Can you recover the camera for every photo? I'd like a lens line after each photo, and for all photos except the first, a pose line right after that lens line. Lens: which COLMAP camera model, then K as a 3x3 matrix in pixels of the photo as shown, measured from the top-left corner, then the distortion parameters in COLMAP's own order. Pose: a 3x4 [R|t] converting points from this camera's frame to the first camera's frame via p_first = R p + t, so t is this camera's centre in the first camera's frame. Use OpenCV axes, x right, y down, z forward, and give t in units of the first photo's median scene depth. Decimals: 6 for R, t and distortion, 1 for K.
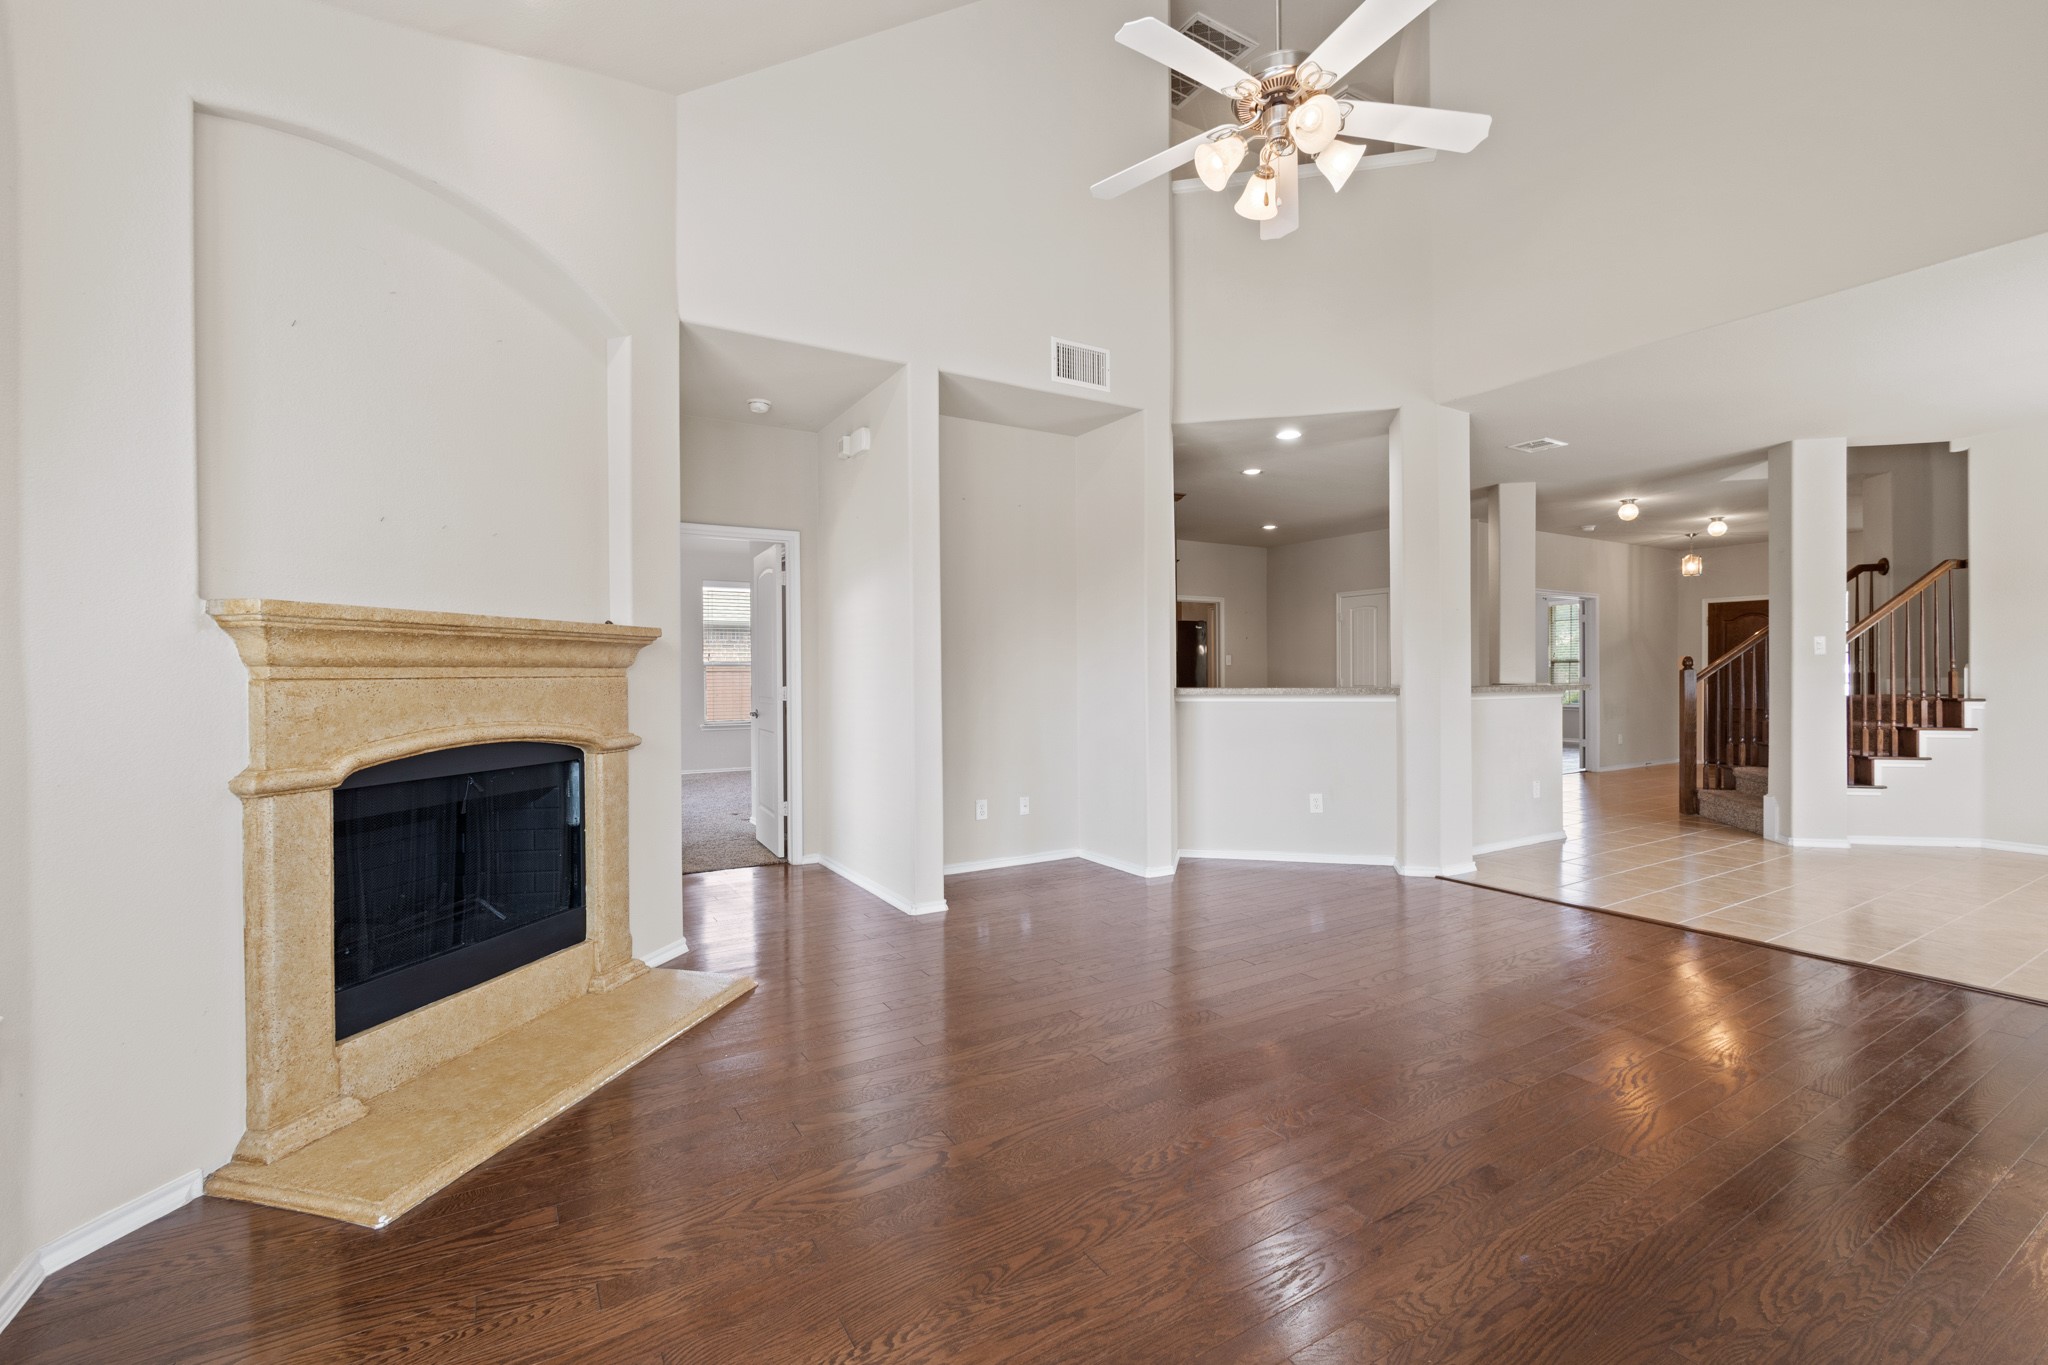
lens RADIAL K [[893.1, 0, 1012.2], [0, 893.1, 676.2], [0, 0, 1]] dist [-0.008974, -0.000056]
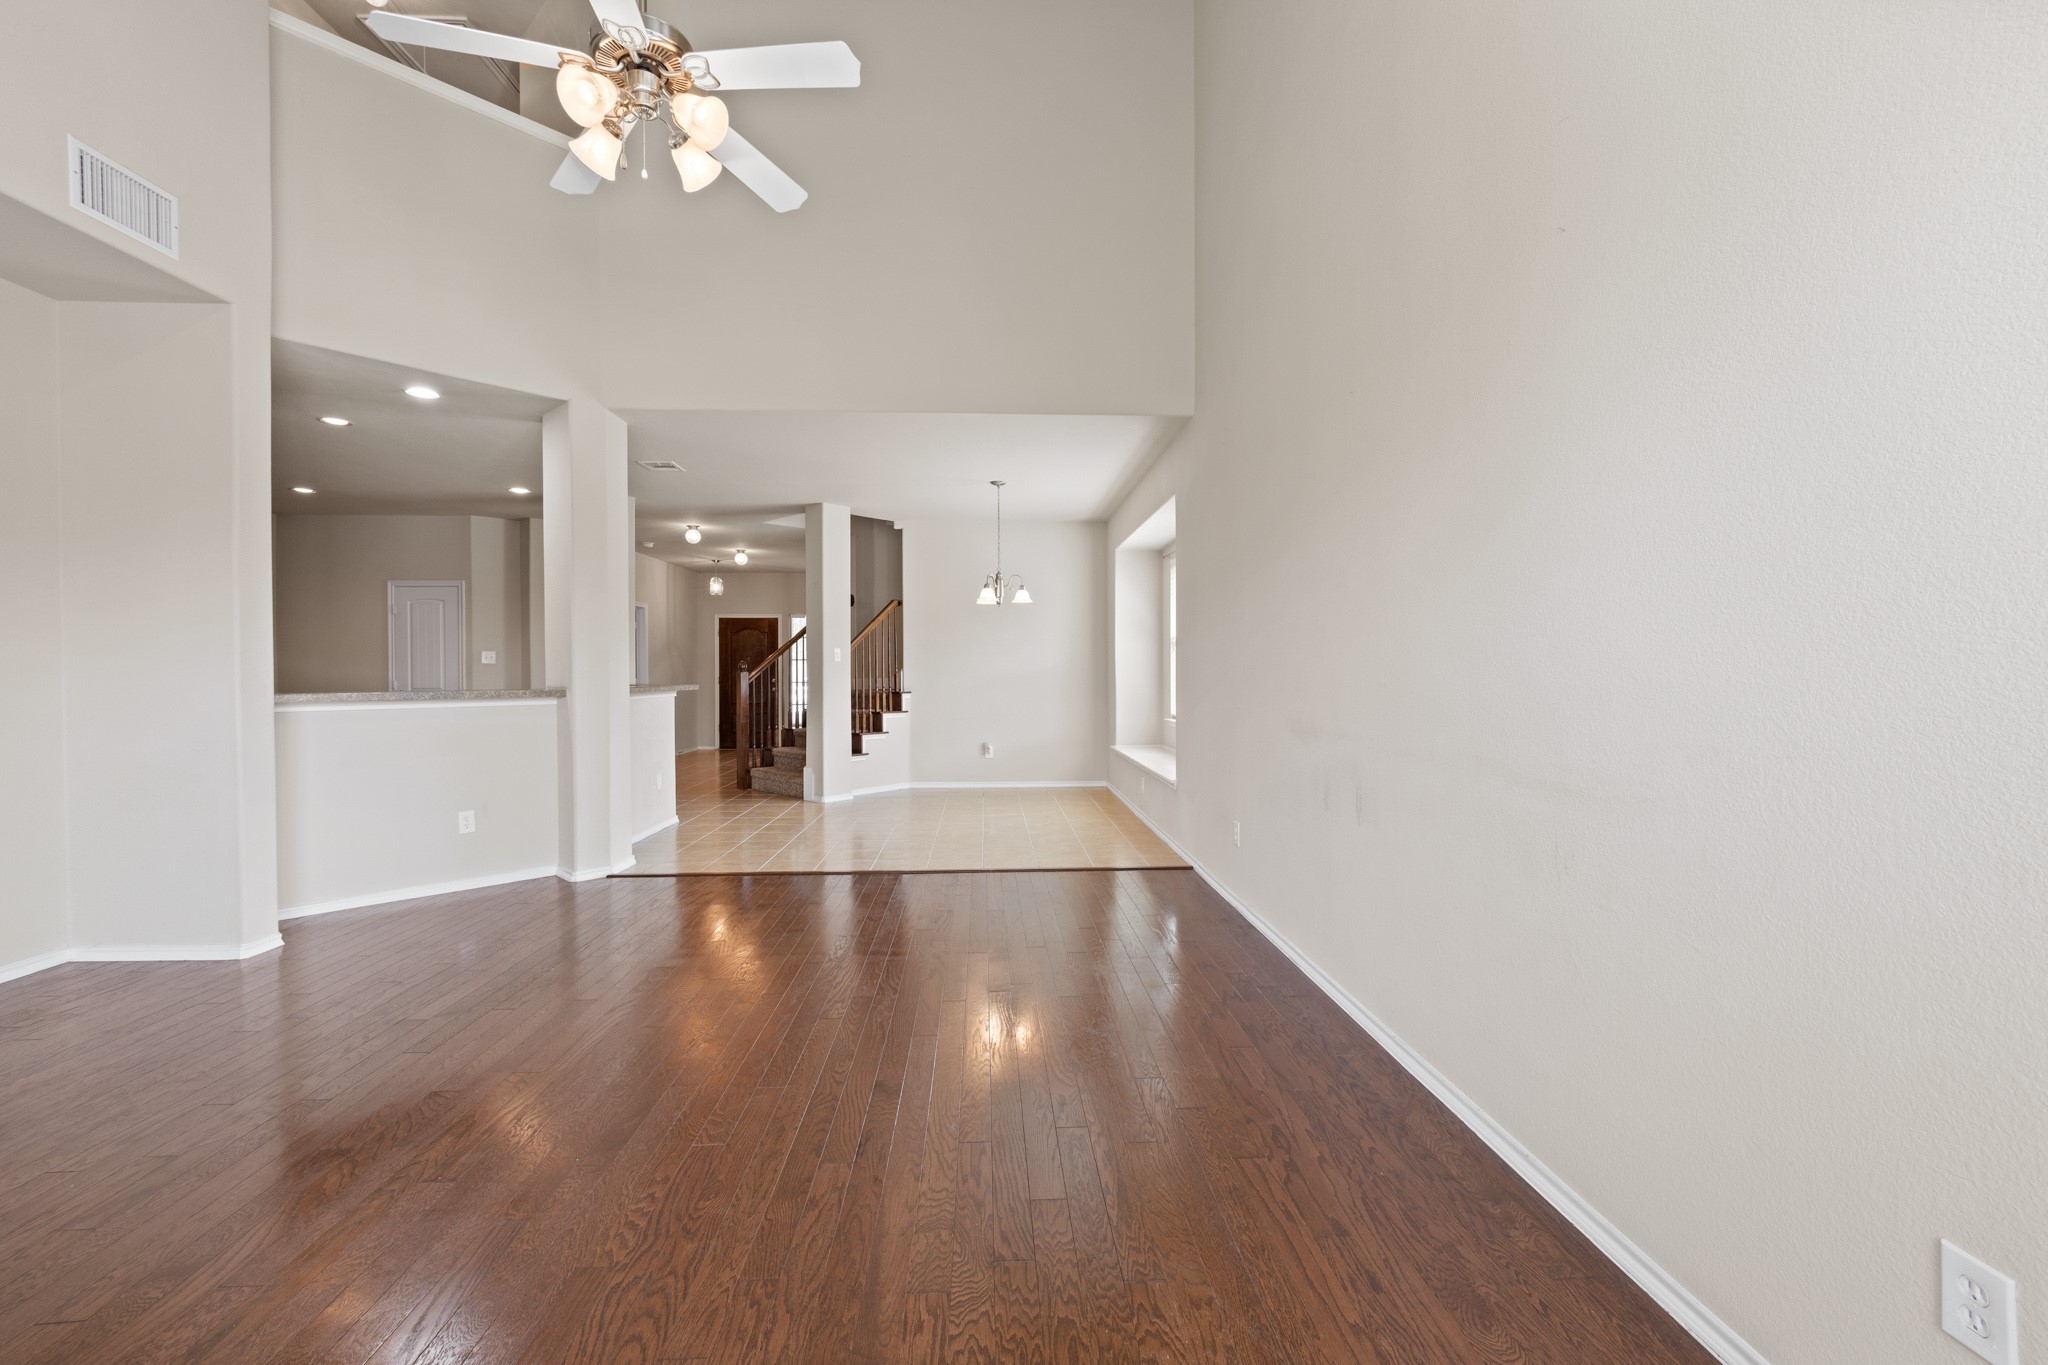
lens RADIAL K [[893.1, 0, 1012.8], [0, 893.1, 679.2], [0, 0, 1]] dist [-0.008974, -0.000056]
pose [[0.451749, -0.002760, 0.892141, -0.203524], [0.001342, 0.999996, 0.002414, 0.000267], [-0.892144, 0.000107, 0.451751, 0.126334]]
